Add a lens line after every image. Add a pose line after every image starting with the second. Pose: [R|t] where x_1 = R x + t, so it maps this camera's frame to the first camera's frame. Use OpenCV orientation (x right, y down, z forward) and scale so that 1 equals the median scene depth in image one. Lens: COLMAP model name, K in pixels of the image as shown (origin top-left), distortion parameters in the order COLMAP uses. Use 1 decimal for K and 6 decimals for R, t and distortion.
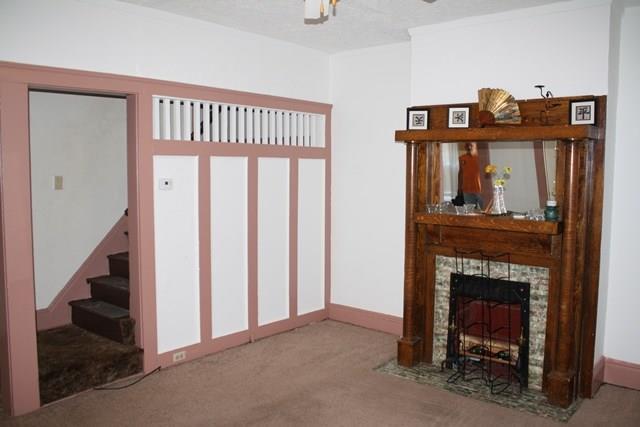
lens RADIAL K [[548.4, 0, 318.9], [0, 548.4, 203.6], [0, 0, 1]] dist [-0.109538, 0.006006]
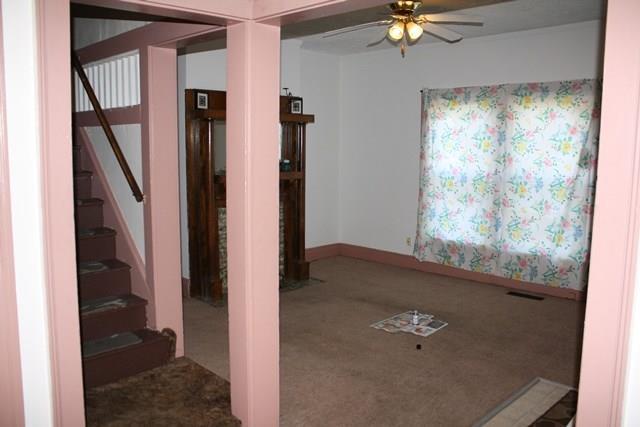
lens RADIAL K [[548.4, 0, 318.9], [0, 548.4, 203.6], [0, 0, 1]] dist [-0.109538, 0.006006]
pose [[0.072025, -0.111916, 0.991104, -1.042059], [0.073124, 0.991603, 0.106658, -0.035577], [-0.994719, 0.064792, 0.079604, 0.659945]]
